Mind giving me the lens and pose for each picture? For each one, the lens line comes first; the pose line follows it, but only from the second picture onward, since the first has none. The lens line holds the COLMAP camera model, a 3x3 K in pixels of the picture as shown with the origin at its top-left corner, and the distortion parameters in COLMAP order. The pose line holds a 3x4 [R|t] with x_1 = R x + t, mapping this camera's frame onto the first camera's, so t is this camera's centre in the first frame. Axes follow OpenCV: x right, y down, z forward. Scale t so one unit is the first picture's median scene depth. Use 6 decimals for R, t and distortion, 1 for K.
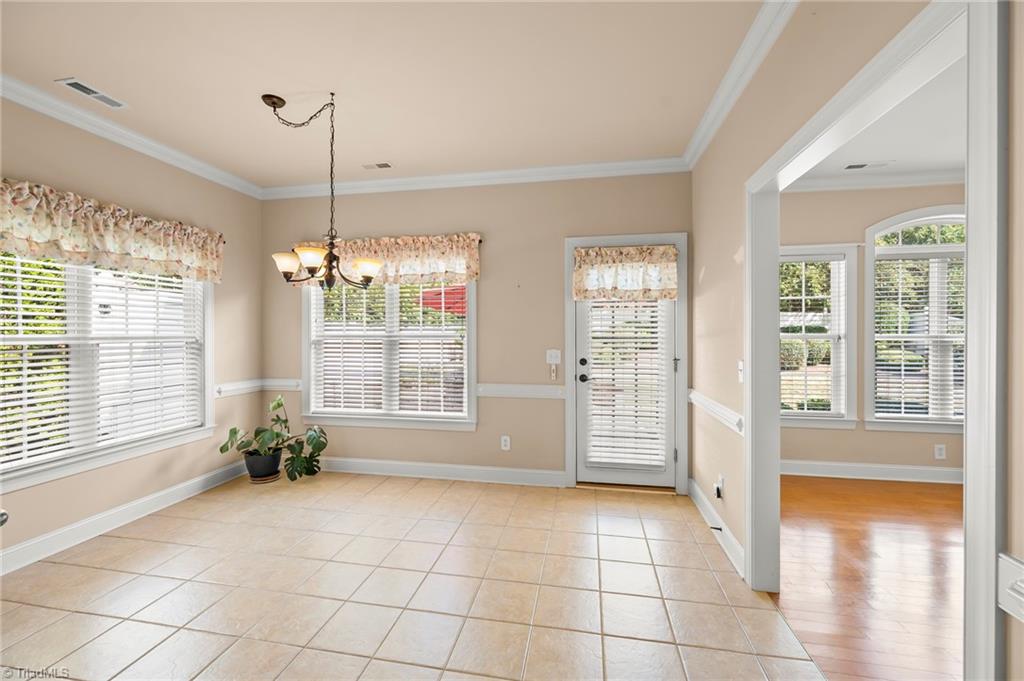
lens RADIAL K [[414.6, 0, 511.8], [0, 414.6, 335.9], [0, 0, 1]] dist [-0.003034, -0.000296]
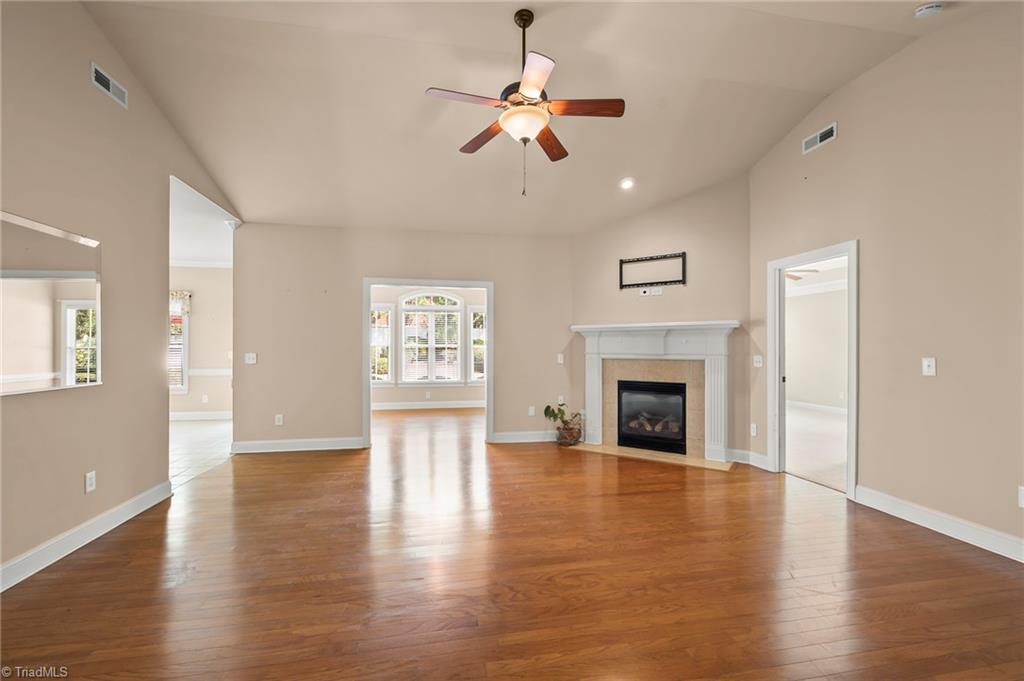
lens RADIAL K [[439.2, 0, 516.7], [0, 439.2, 346.8], [0, 0, 1]] dist [-0.001900, -0.000097]
pose [[0.929174, 0.003397, 0.369627, 0.614158], [-0.000027, 0.999958, -0.009122, 0.033072], [-0.369642, 0.008466, 0.929136, -1.552906]]
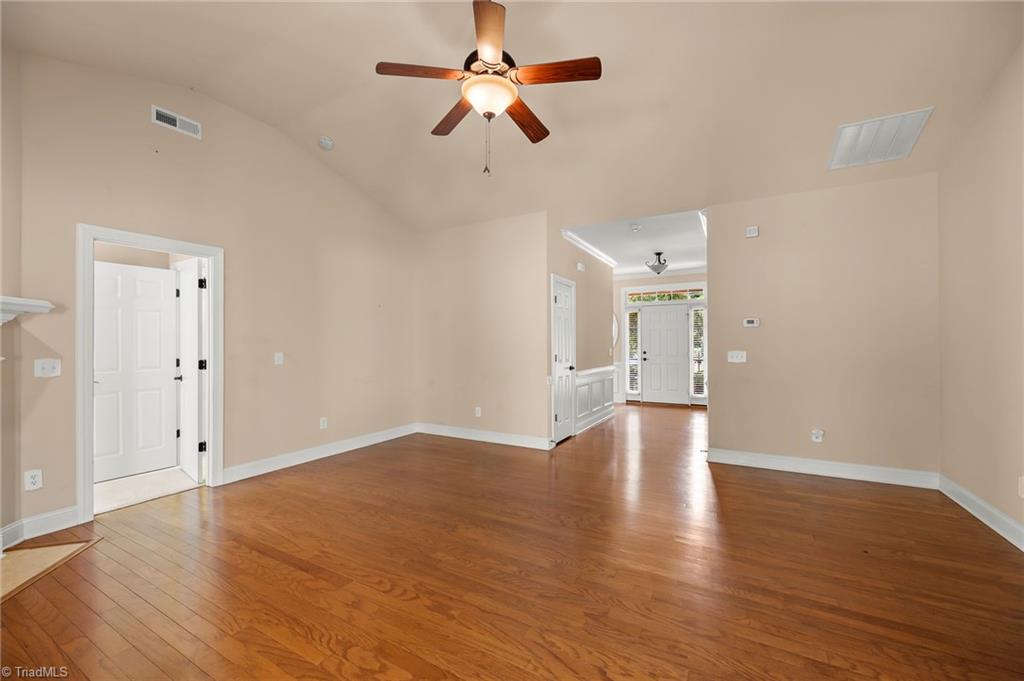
lens RADIAL K [[408.5, 0, 513.1], [0, 408.5, 341.8], [0, 0, 1]] dist [-0.001176, -0.000113]
pose [[-0.946189, 0.007897, 0.323517, 0.676919], [0.009050, 0.999957, 0.002060, 0.019785], [-0.323487, 0.004877, -0.946220, -0.061324]]
